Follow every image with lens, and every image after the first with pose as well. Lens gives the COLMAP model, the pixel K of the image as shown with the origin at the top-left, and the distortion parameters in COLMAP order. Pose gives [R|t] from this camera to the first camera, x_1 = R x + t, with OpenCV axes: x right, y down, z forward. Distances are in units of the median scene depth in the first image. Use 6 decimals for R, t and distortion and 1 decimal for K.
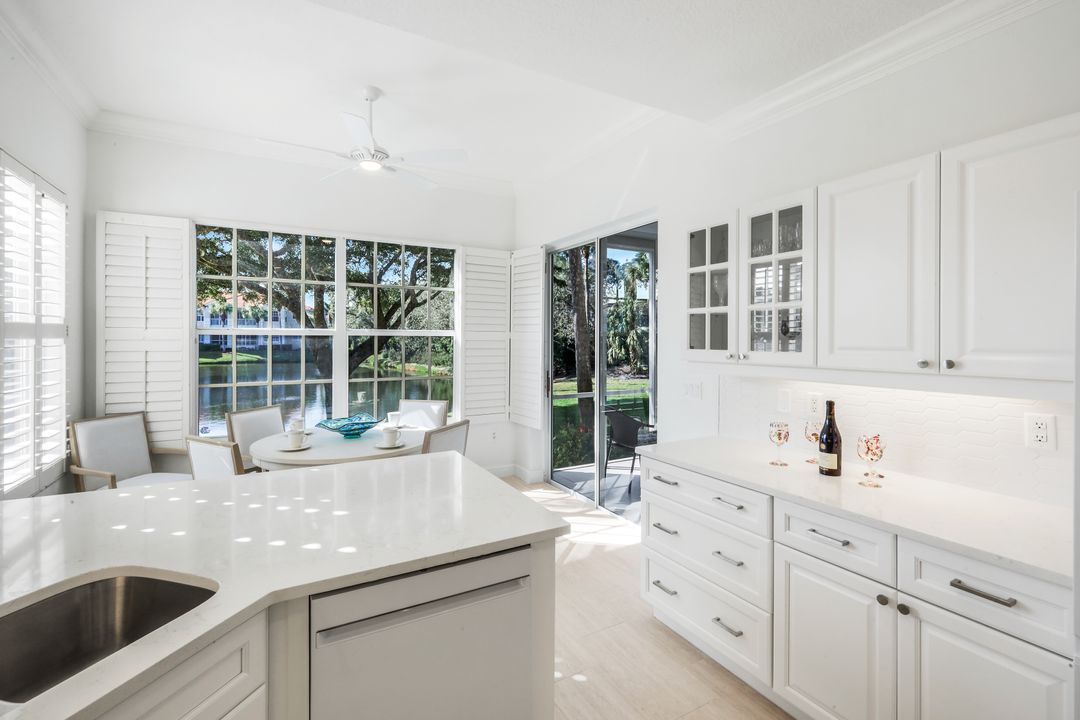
lens RADIAL K [[479.7, 0, 519.7], [0, 479.7, 337.9], [0, 0, 1]] dist [0.002202, 0.000526]
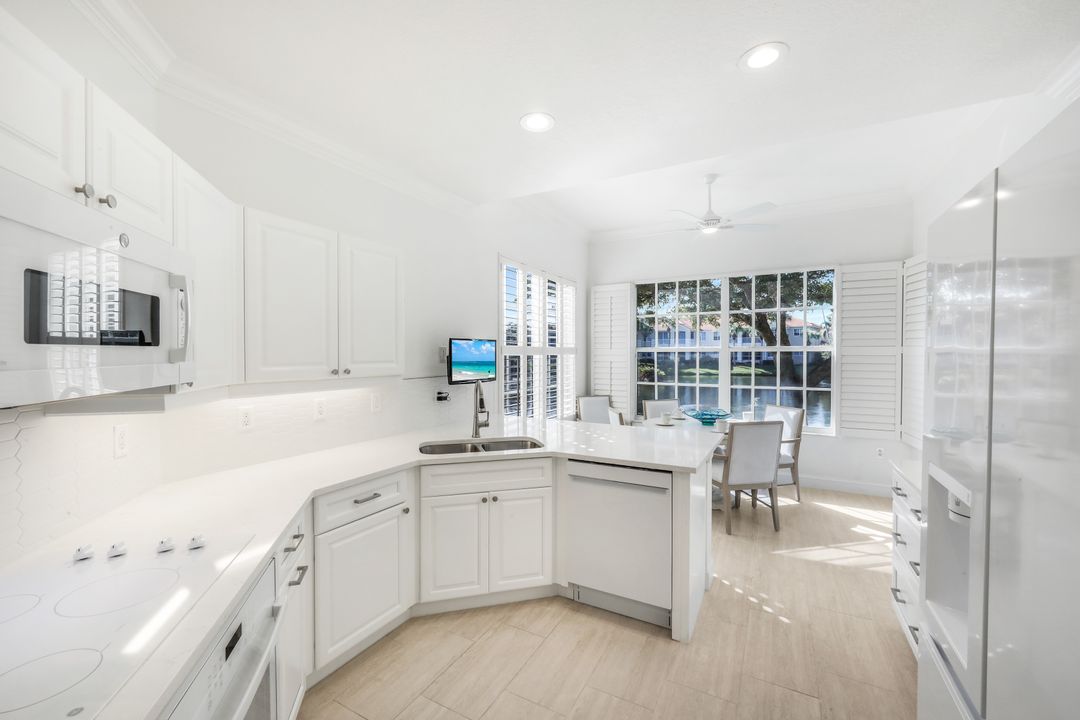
lens RADIAL K [[479.7, 0, 539.3], [0, 479.7, 362.0], [0, 0, 1]] dist [0.002202, 0.000526]
pose [[0.516730, 0.010256, -0.856087, 0.402440], [0.003497, 0.999895, 0.014089, 0.002388], [0.856141, -0.010274, 0.516639, -0.095268]]
